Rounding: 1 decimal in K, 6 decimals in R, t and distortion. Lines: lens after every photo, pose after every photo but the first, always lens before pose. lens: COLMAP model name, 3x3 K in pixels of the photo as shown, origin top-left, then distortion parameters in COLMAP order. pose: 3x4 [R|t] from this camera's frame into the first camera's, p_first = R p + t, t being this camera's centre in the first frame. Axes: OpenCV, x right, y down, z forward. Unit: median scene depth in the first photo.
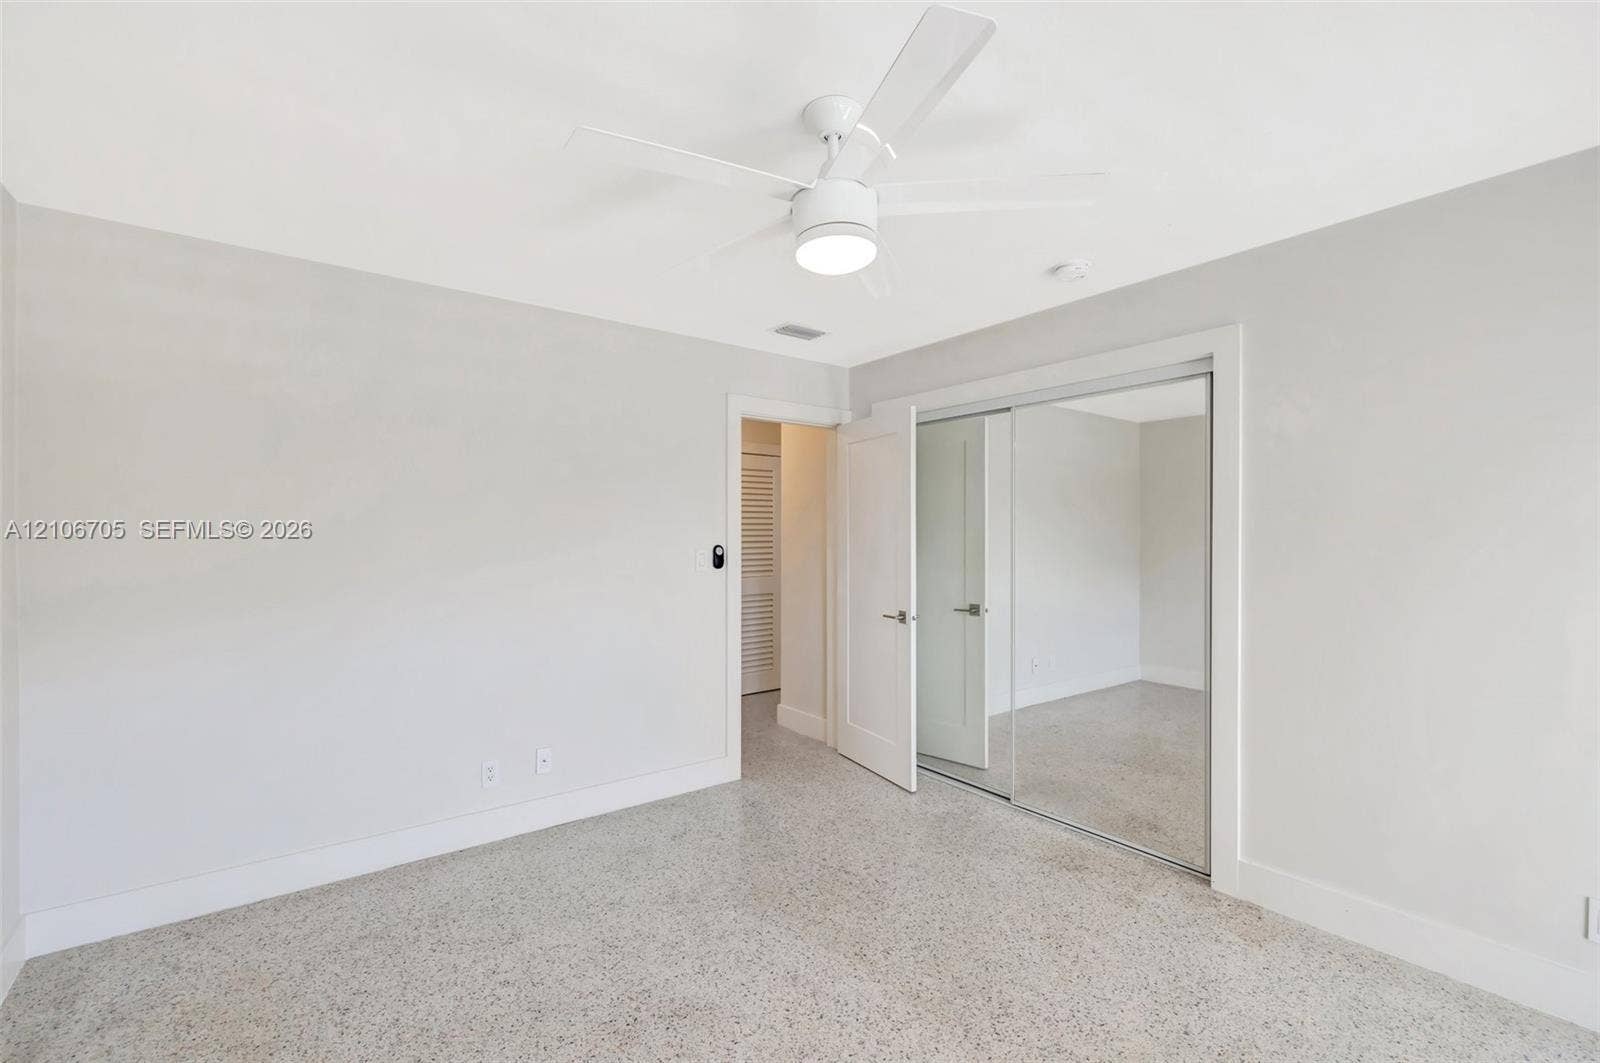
lens RADIAL K [[687.8, 0, 795.1], [0, 687.8, 538.3], [0, 0, 1]] dist [0.000684, -0.000145]
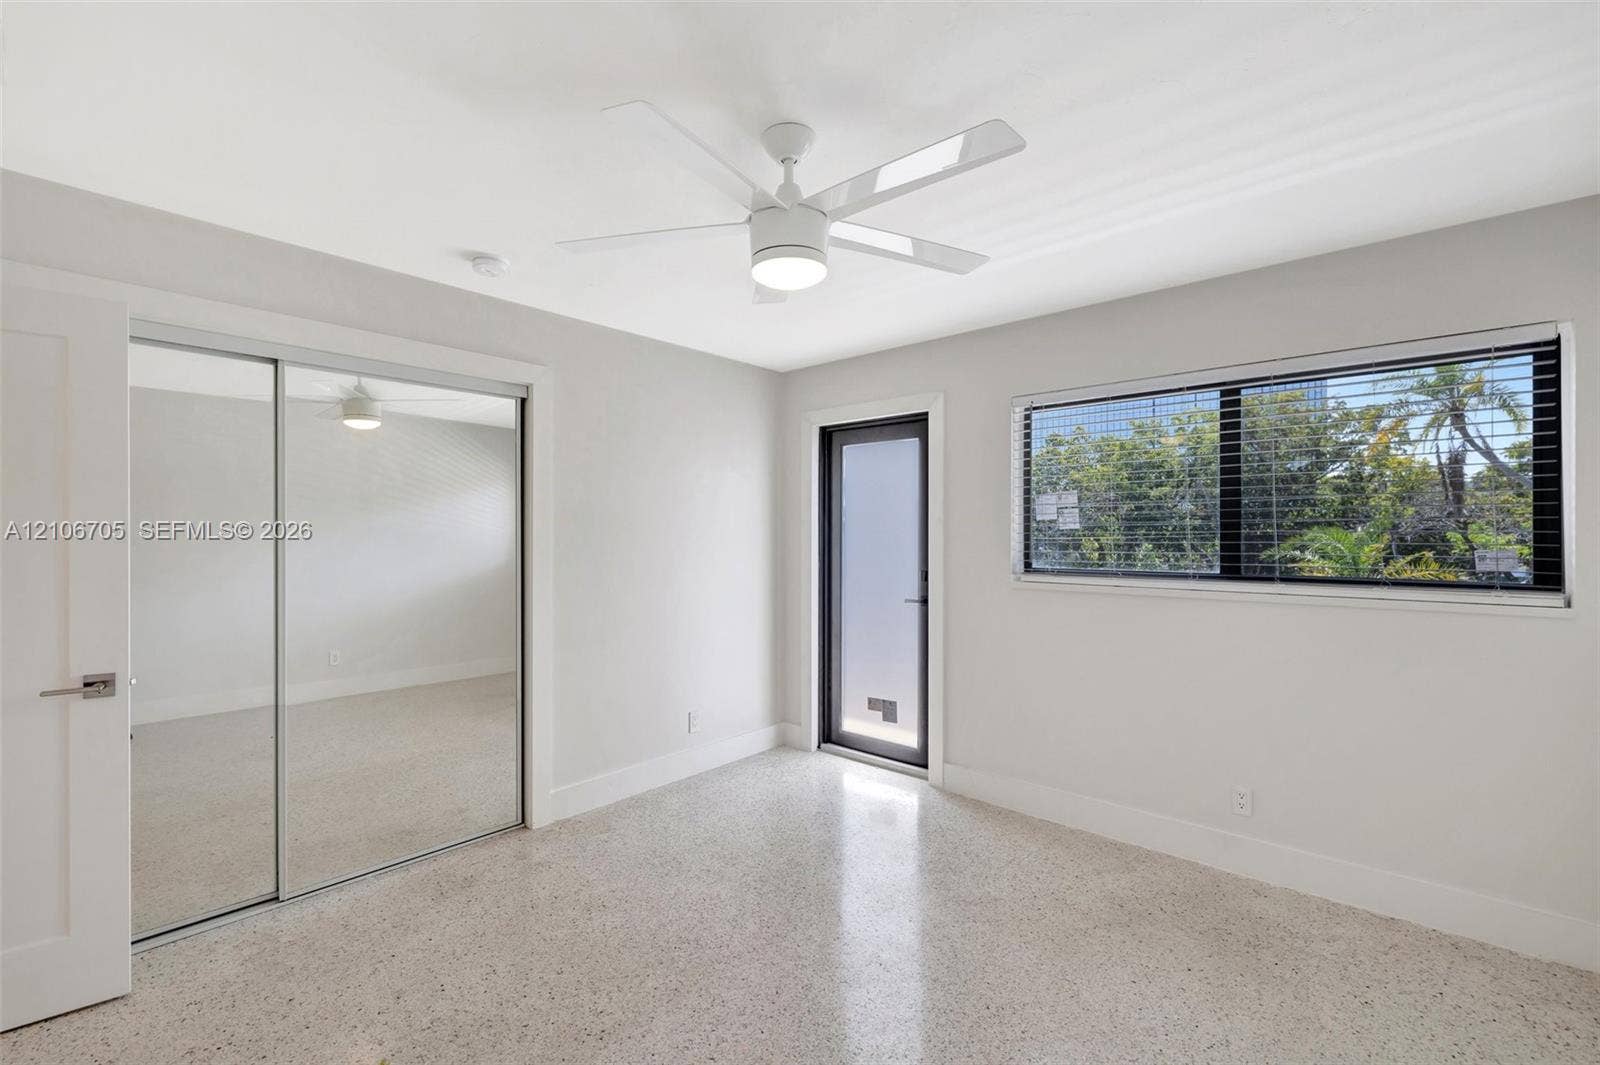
lens RADIAL K [[675.2, 0, 792.4], [0, 675.2, 519.4], [0, 0, 1]] dist [-0.001292, -0.000089]
pose [[-0.182955, 0.021364, 0.982889, -0.616030], [0.002237, 0.999770, -0.021315, -0.004364], [-0.983119, -0.001701, -0.182961, 0.738540]]
